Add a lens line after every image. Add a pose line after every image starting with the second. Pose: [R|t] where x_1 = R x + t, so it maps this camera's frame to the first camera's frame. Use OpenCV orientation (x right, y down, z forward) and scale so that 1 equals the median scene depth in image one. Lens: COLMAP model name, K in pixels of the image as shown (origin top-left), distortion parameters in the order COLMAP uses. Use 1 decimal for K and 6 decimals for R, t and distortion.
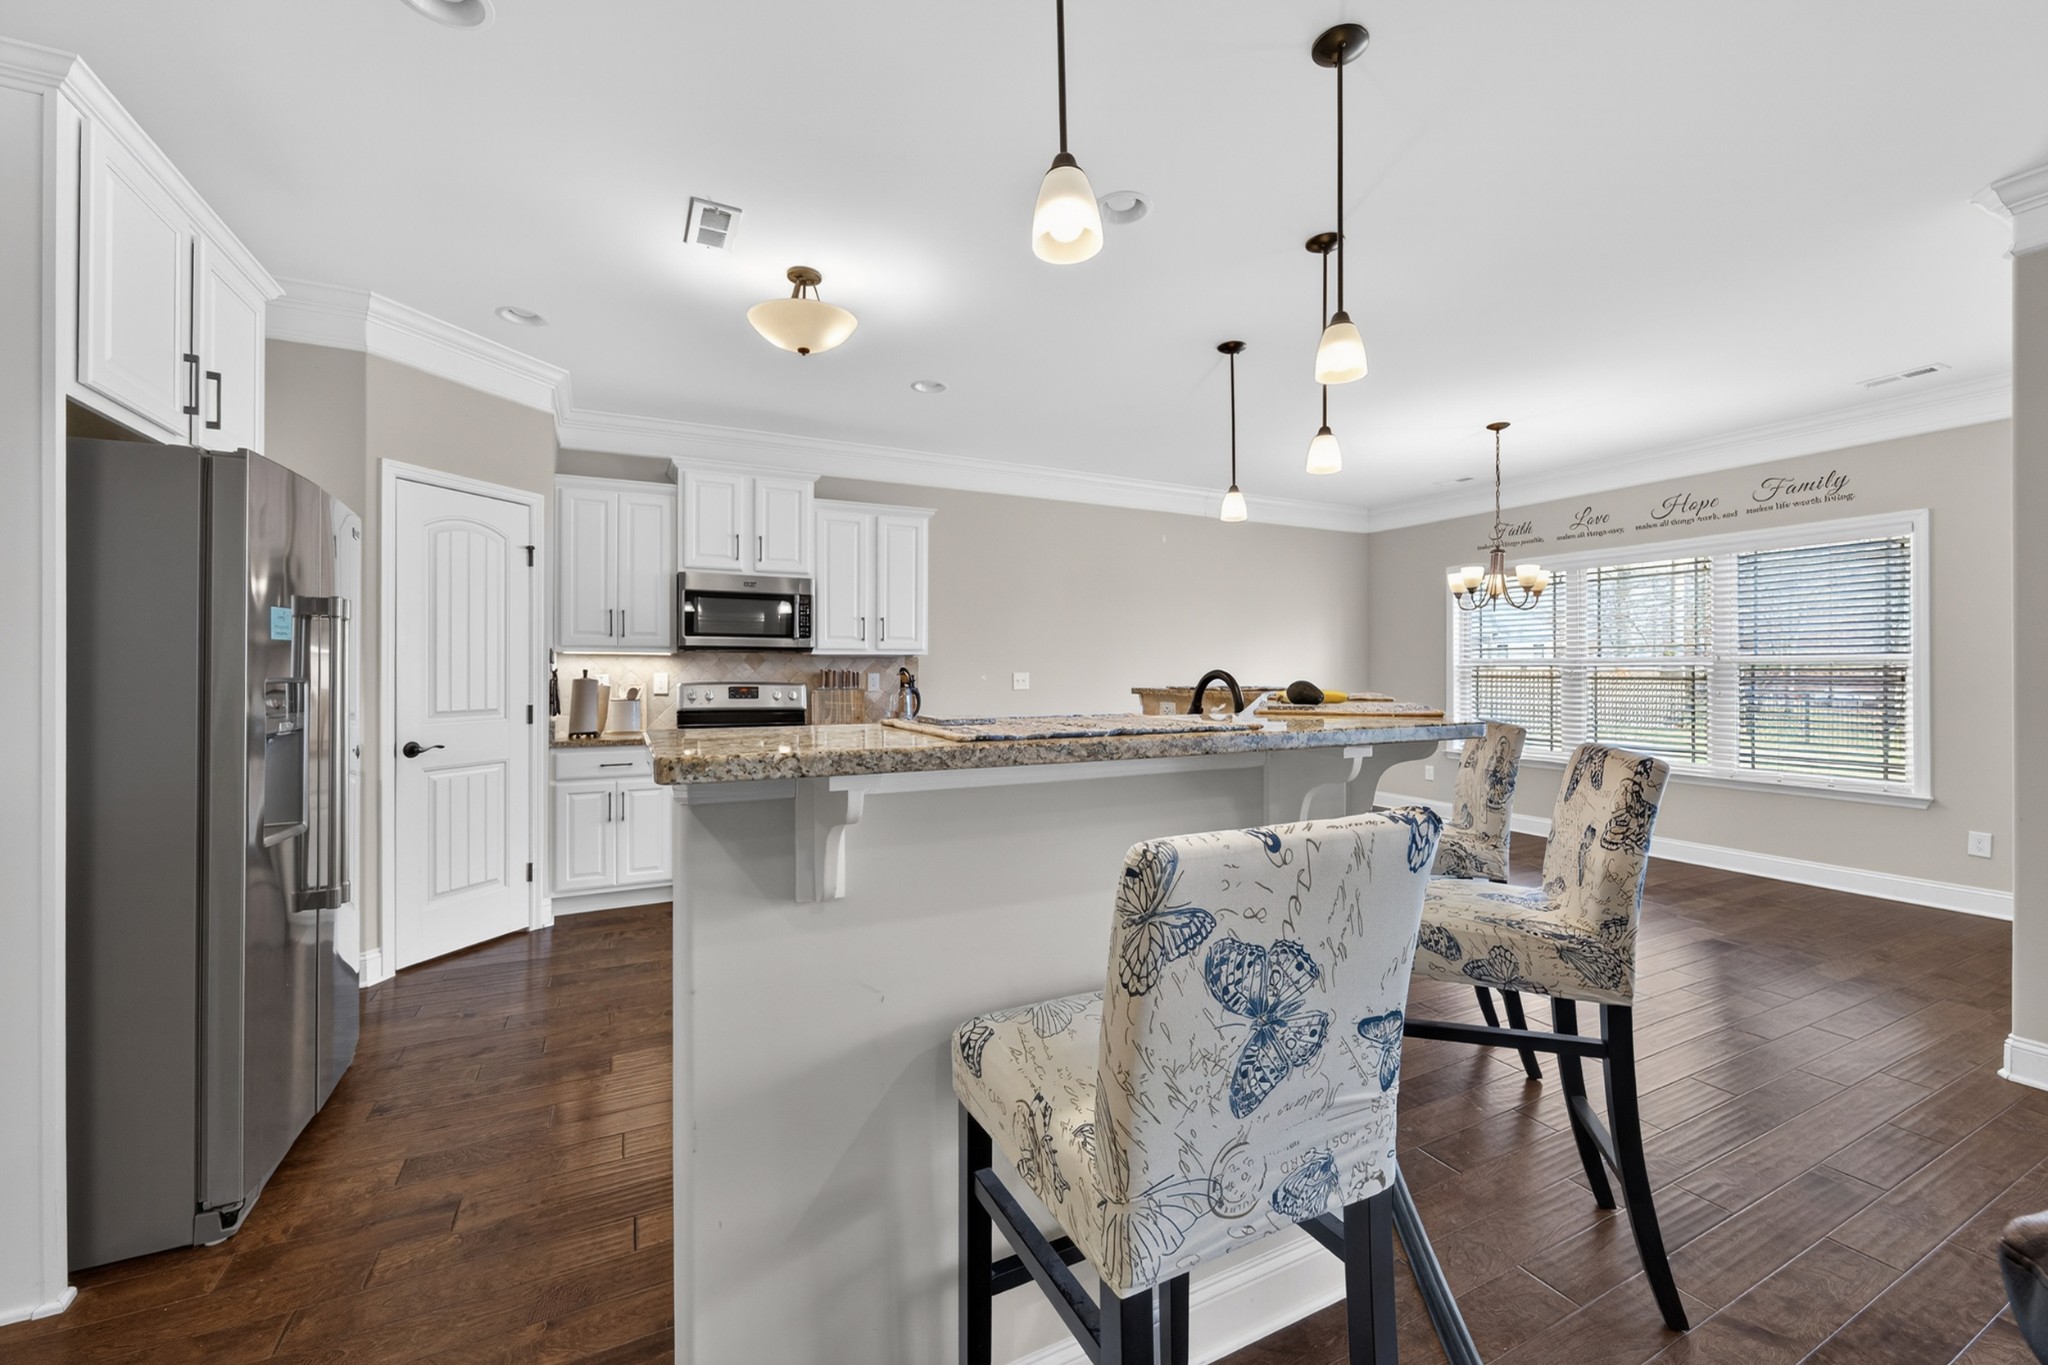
lens RADIAL K [[827.8, 0, 1017.2], [0, 827.8, 669.7], [0, 0, 1]] dist [-0.000573, -0.000006]
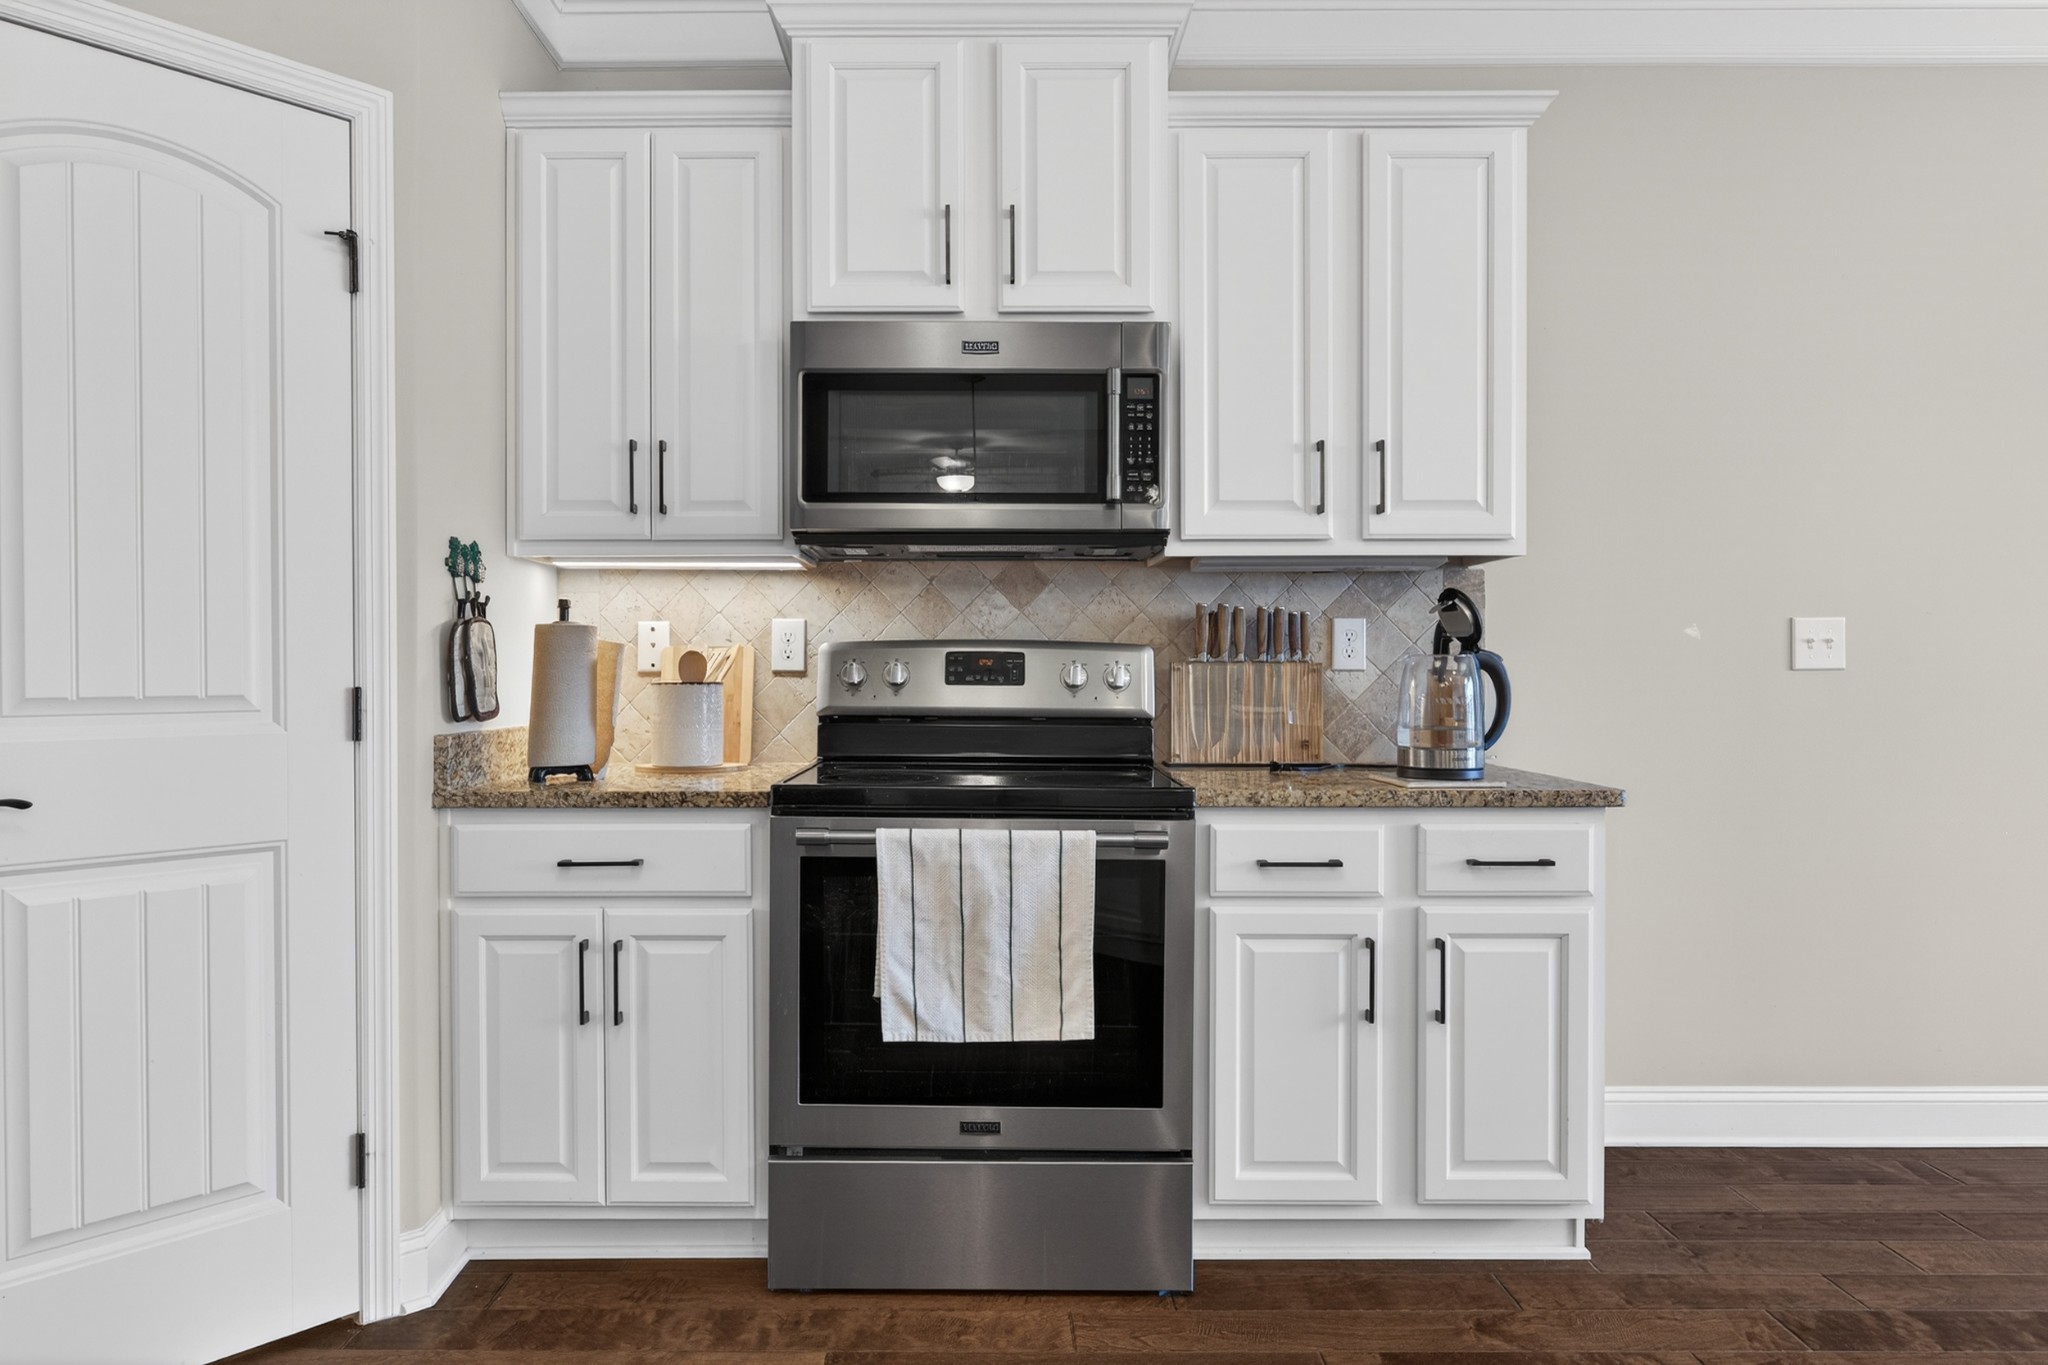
lens RADIAL K [[1054.8, 0, 1009.5], [0, 1054.8, 689.5], [0, 0, 1]] dist [-0.000608, -0.000223]
pose [[0.894298, -0.003158, -0.447461, -0.120885], [0.004598, 0.999987, 0.002133, 0.038573], [0.447448, -0.003965, 0.894301, 0.630828]]
